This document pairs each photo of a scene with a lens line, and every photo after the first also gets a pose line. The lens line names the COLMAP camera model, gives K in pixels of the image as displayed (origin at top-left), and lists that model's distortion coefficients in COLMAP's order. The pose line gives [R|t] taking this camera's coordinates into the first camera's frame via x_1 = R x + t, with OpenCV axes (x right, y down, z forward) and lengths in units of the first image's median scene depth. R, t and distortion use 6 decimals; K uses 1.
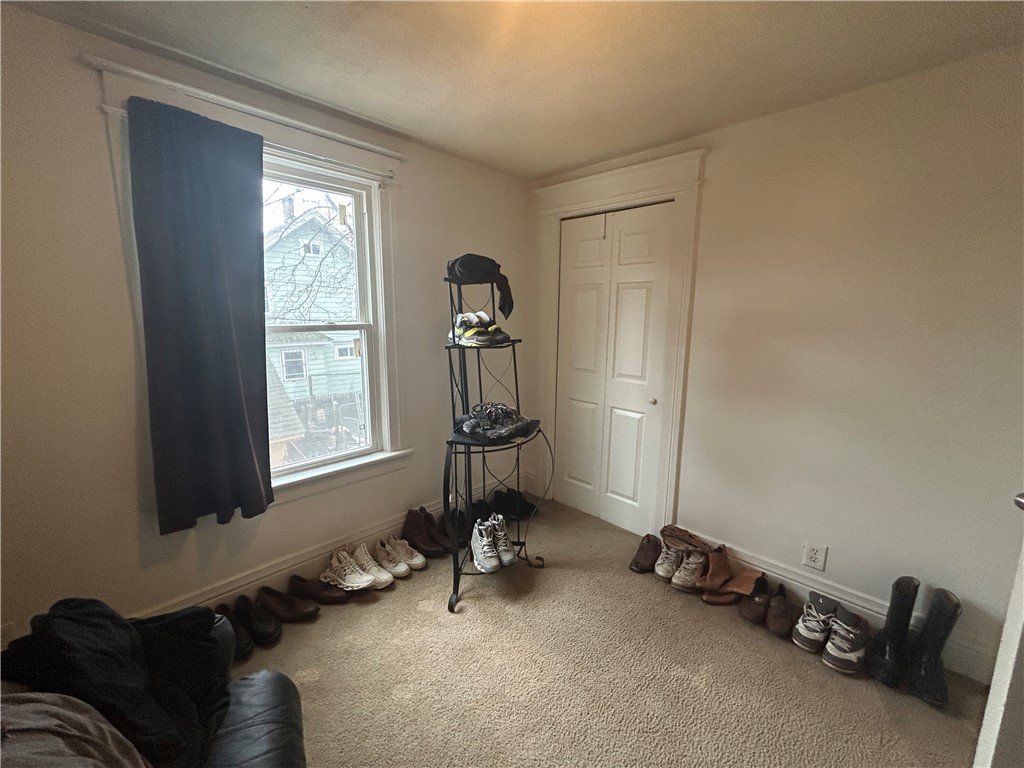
lens RADIAL K [[411.4, 0, 516.2], [0, 411.4, 386.2], [0, 0, 1]] dist [-0.000679, 0.000271]
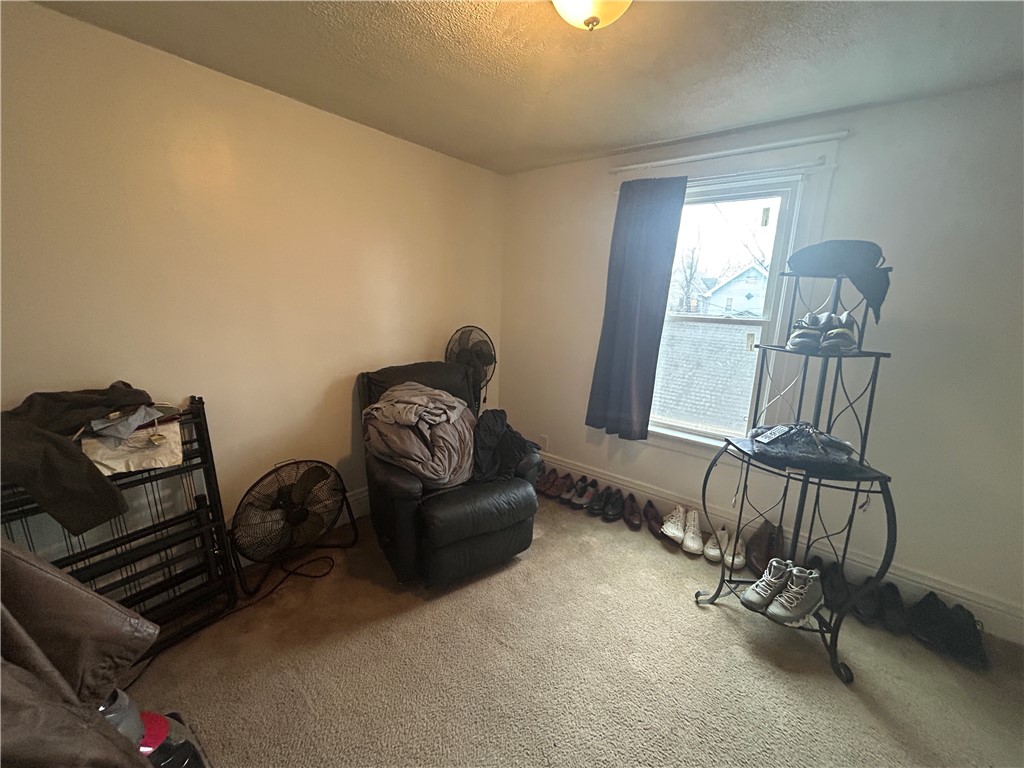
lens RADIAL K [[411.4, 0, 521.6], [0, 411.4, 382.2], [0, 0, 1]] dist [-0.000679, 0.000271]
pose [[0.135886, 0.208419, -0.968554, 0.659612], [-0.204019, 0.962555, 0.178505, -0.072610], [0.969490, 0.173347, 0.173319, 0.301585]]
